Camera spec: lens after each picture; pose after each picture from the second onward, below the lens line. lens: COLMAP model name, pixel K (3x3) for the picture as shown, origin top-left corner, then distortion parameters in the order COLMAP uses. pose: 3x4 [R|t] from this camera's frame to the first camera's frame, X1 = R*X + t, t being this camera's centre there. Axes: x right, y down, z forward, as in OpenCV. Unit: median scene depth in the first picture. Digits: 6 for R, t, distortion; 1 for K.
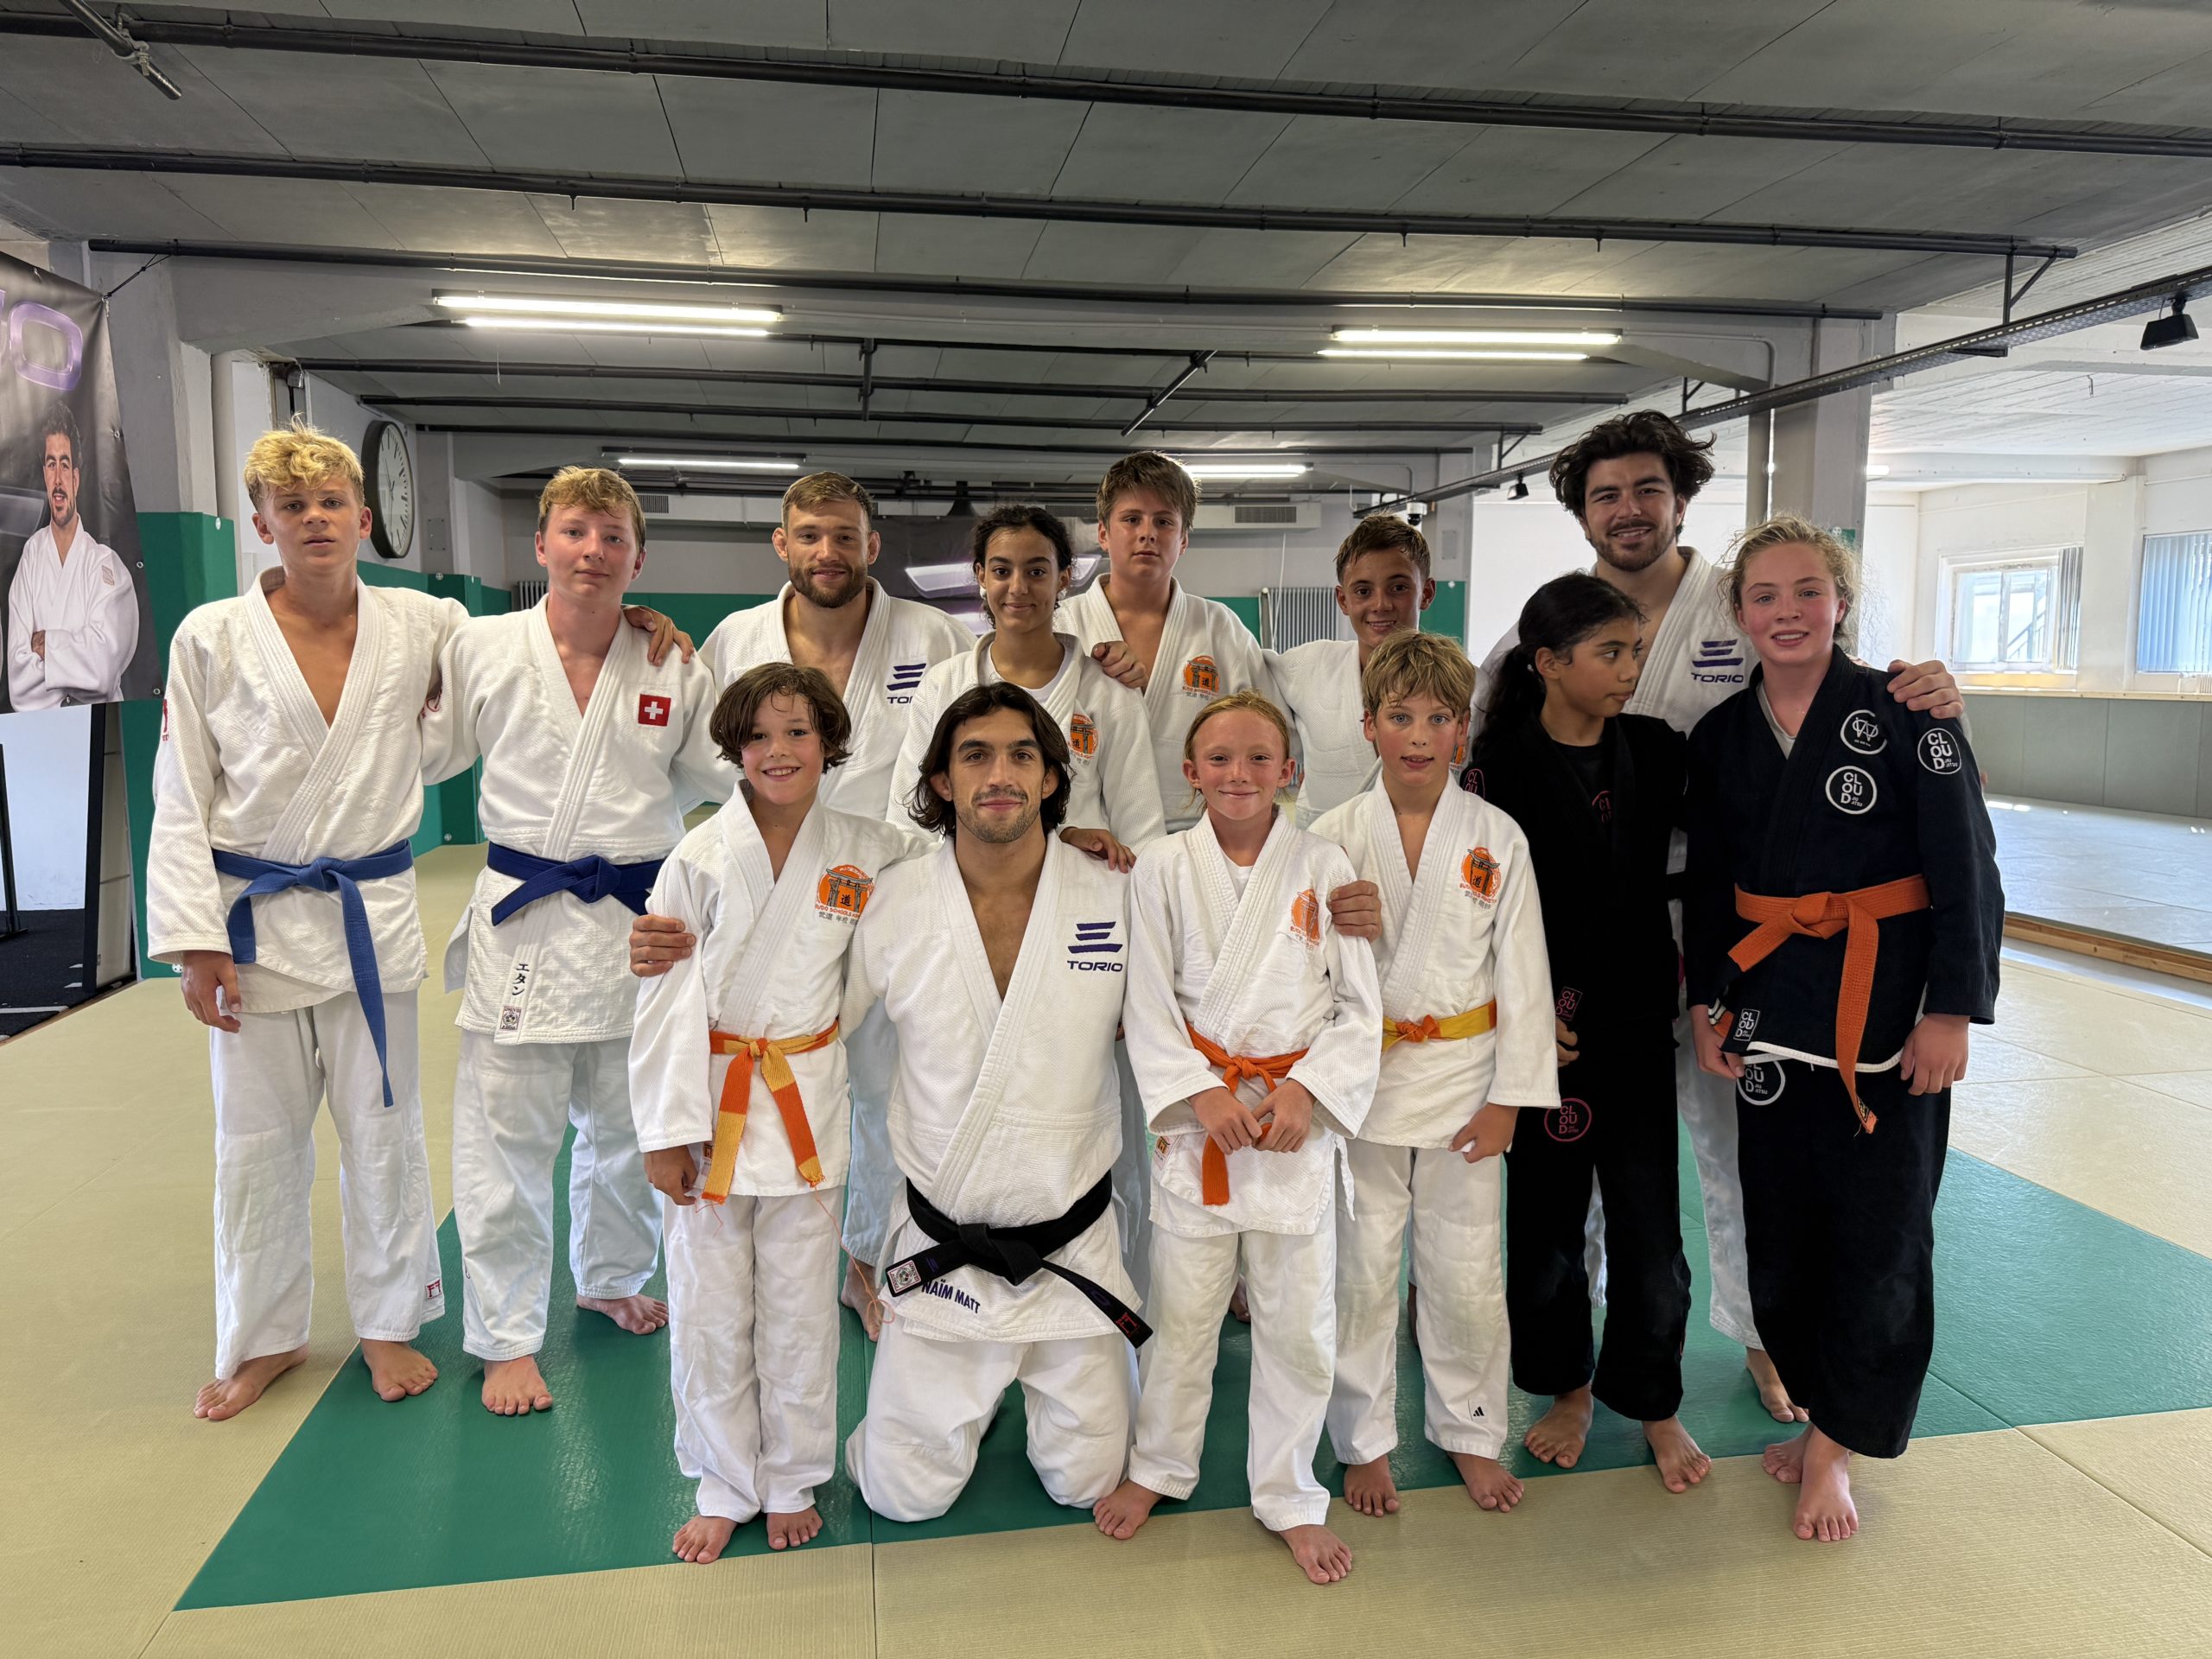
lens RADIAL K [[1560.3, 0, 1109.6], [0, 1560.3, 838.0], [0, 0, 1]] dist [0.075184, -0.078627]
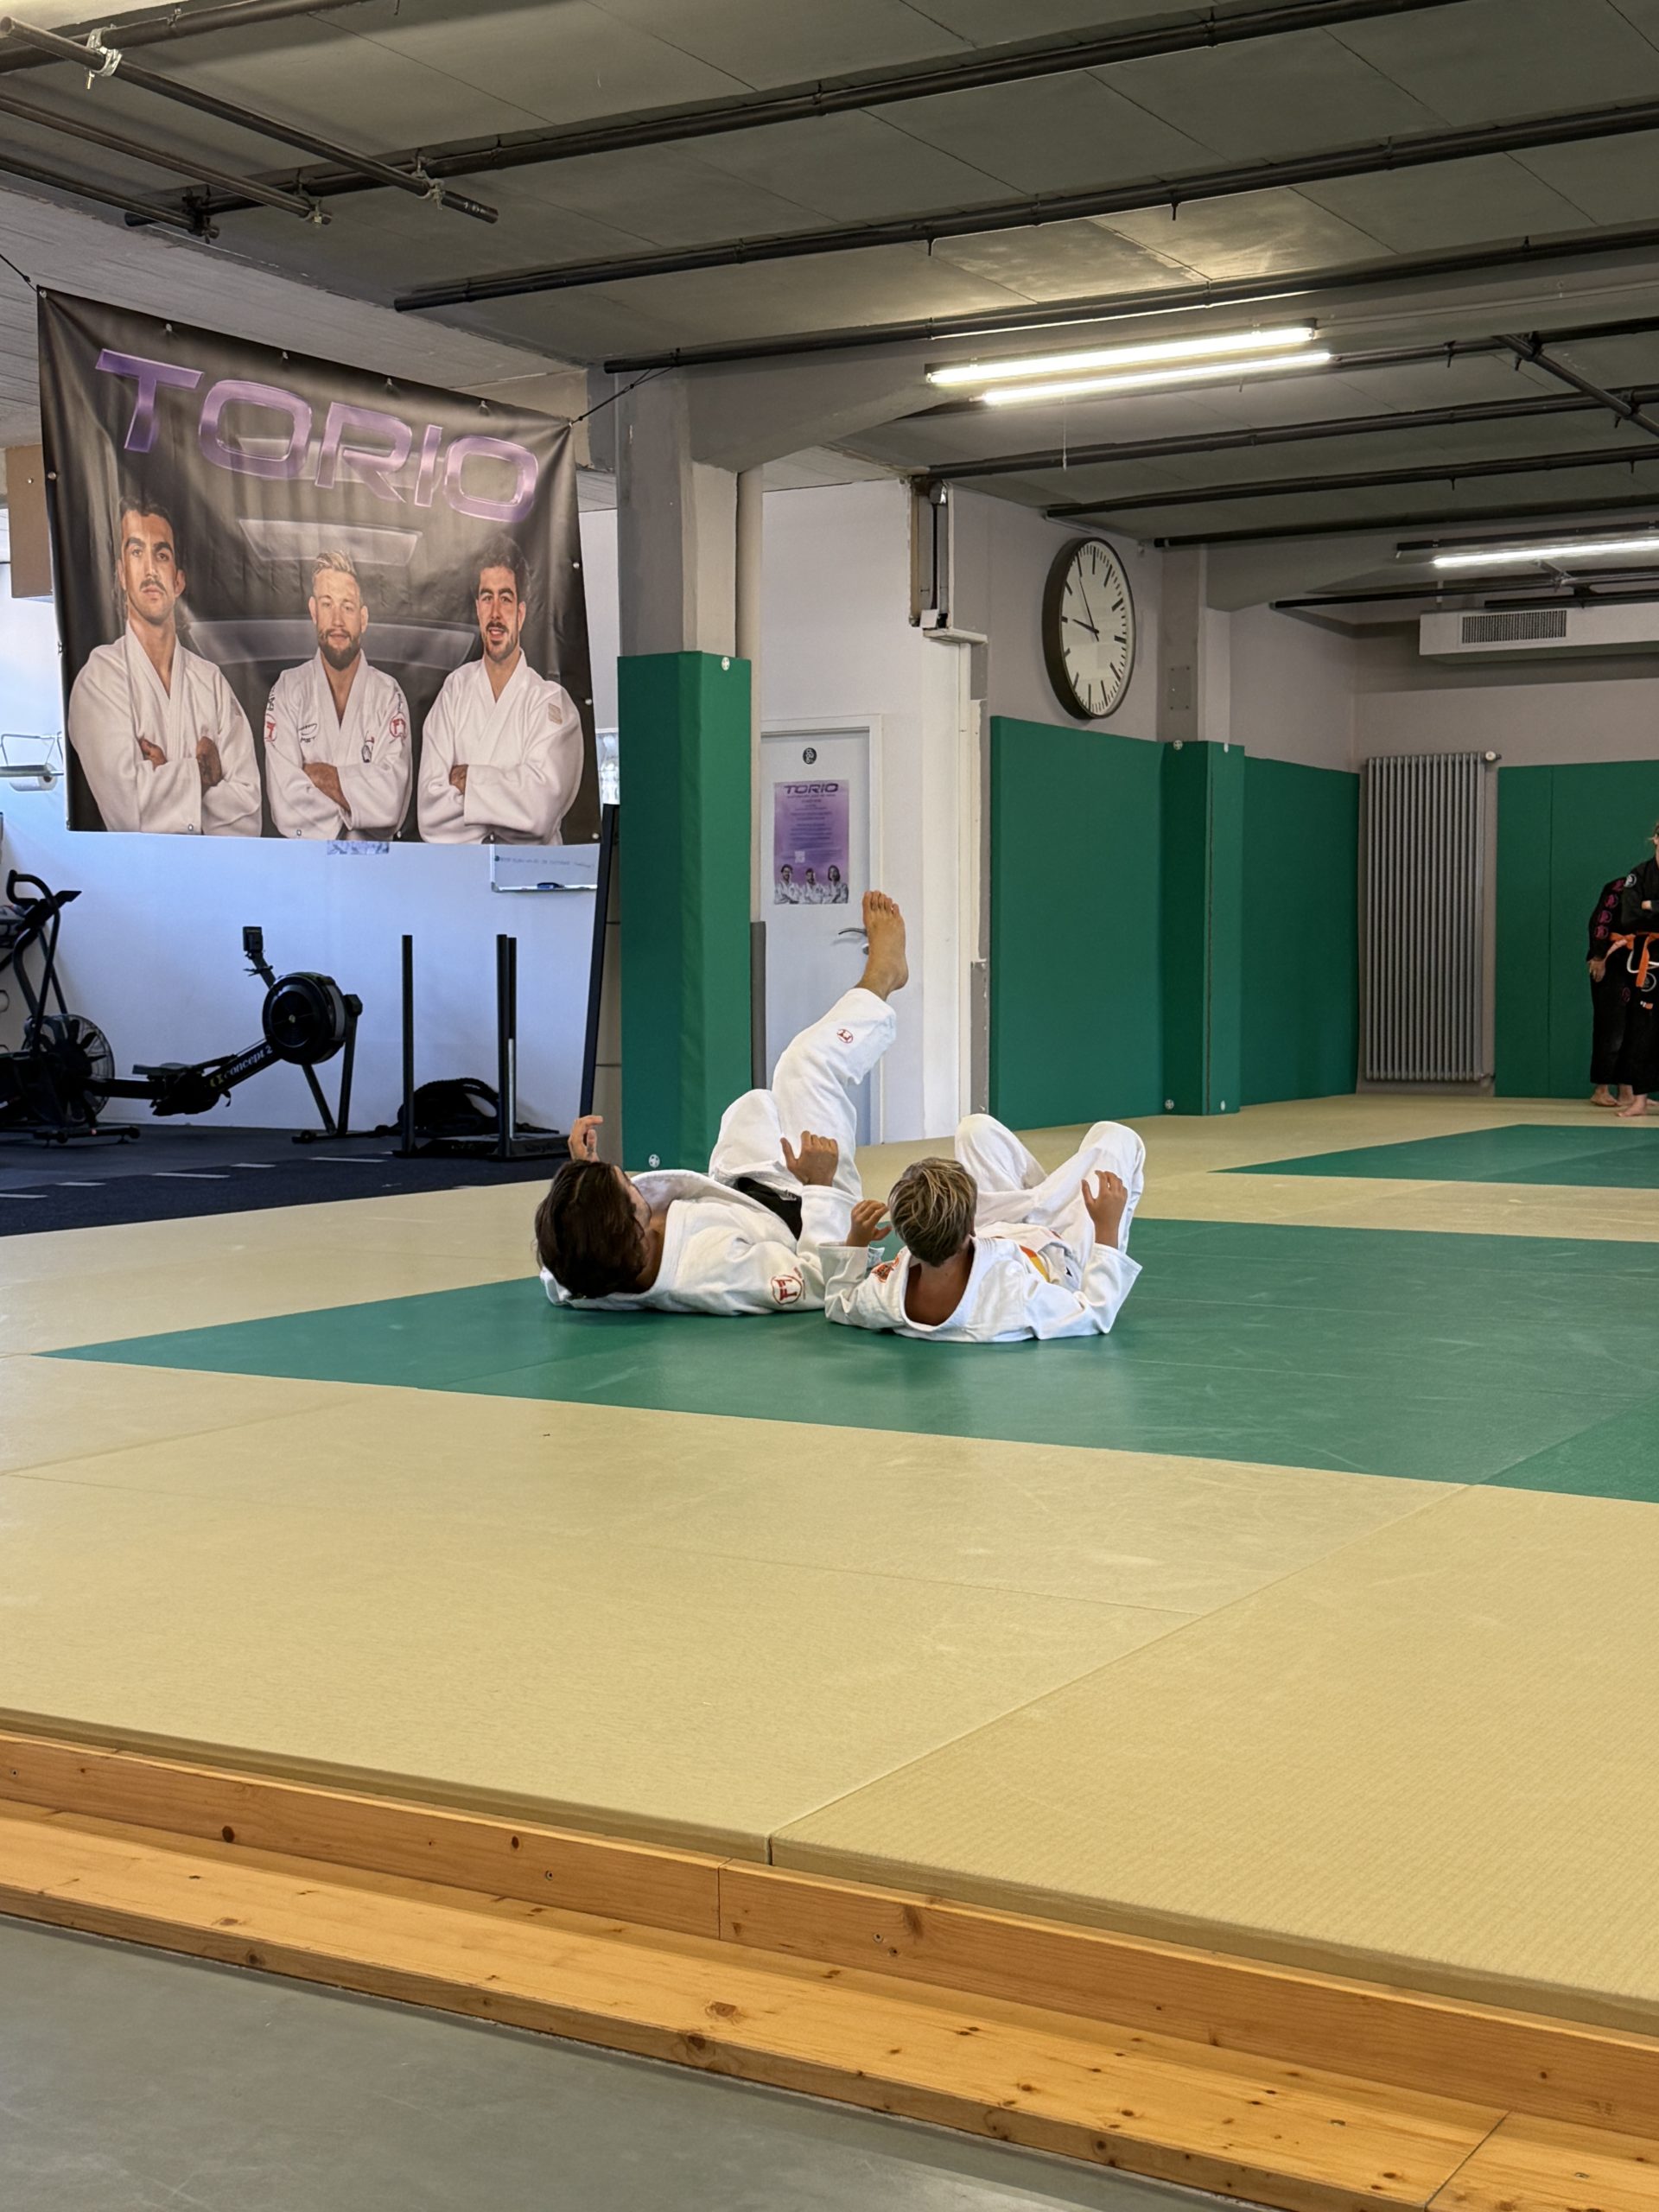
lens RADIAL K [[2883.9, 0, 865.0], [0, 2883.9, 1088.8], [0, 0, 1]] dist [0.166376, 0.000000]
pose [[0.773126, 0.028184, -0.633626, 0.515335], [-0.072949, 0.996334, -0.044693, 0.102296], [0.630043, 0.080776, 0.772347, -0.173311]]
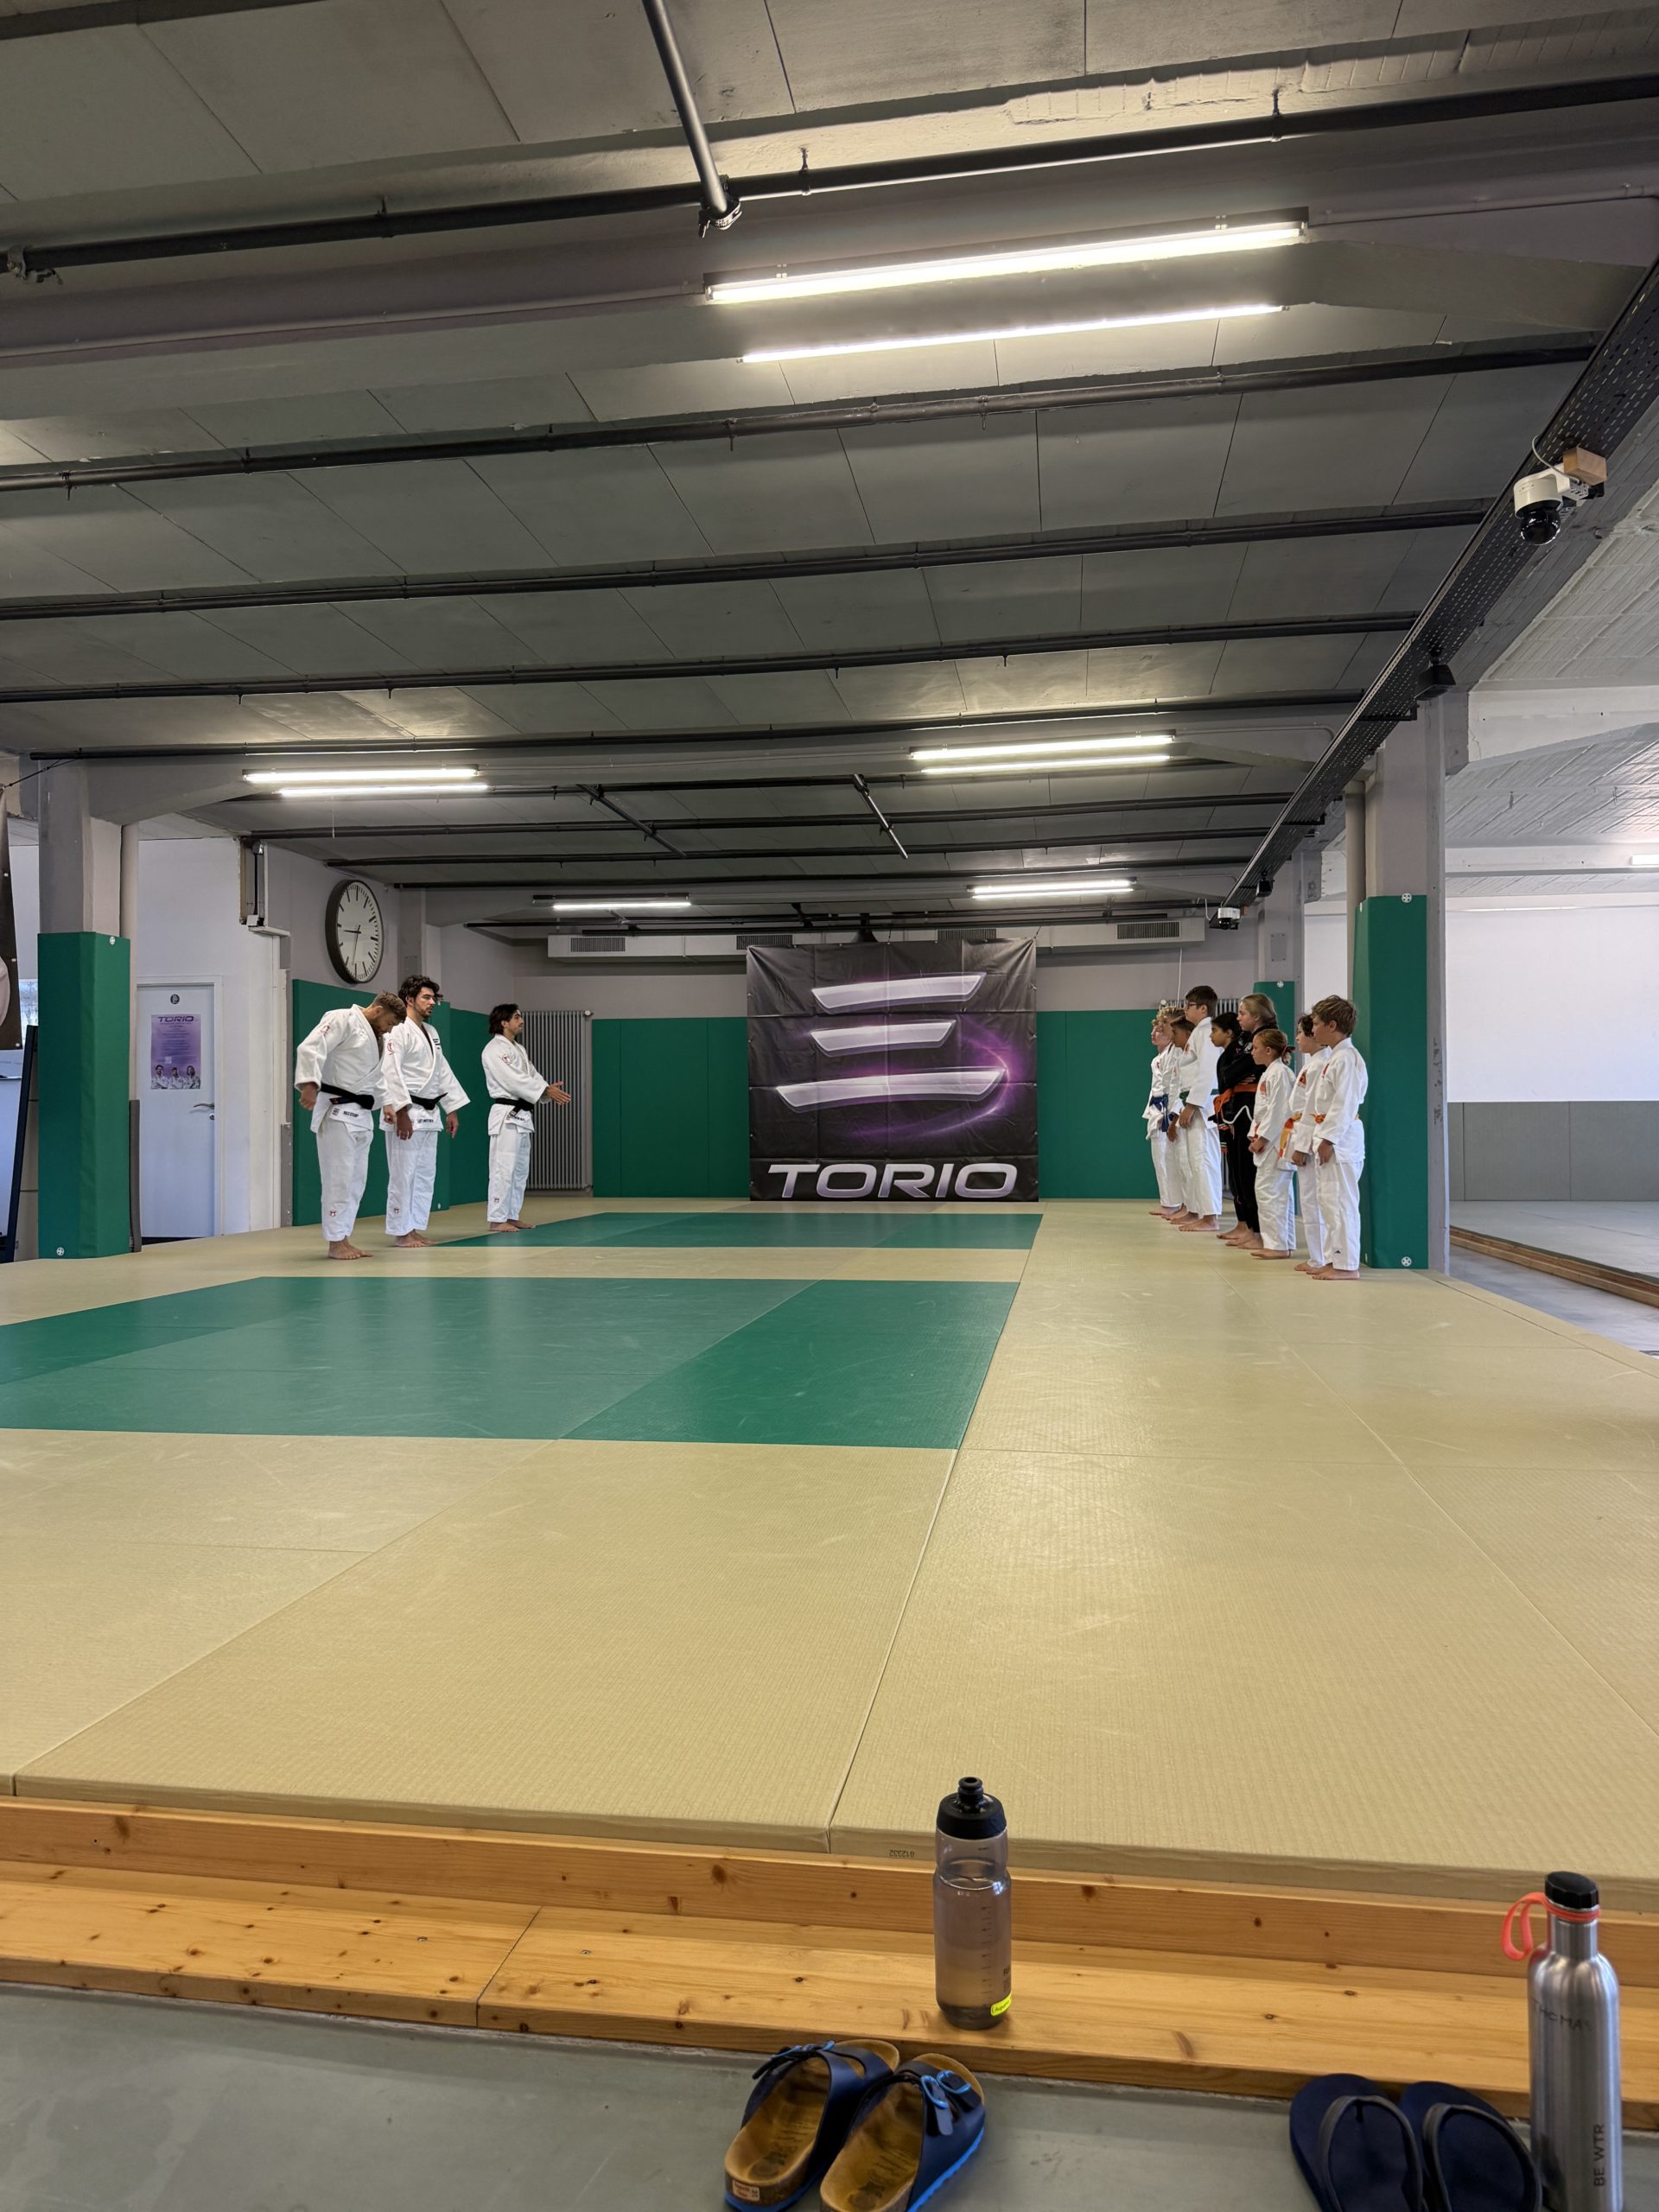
lens RADIAL K [[1560.3, 0, 812.2], [0, 1560.3, 1108.1], [0, 0, 1]] dist [0.075184, -0.078627]
pose [[0.943876, -0.003860, -0.330276, 0.492433], [-0.036856, 0.992456, -0.116927, 0.093026], [0.328236, 0.122537, 0.936614, -0.105148]]
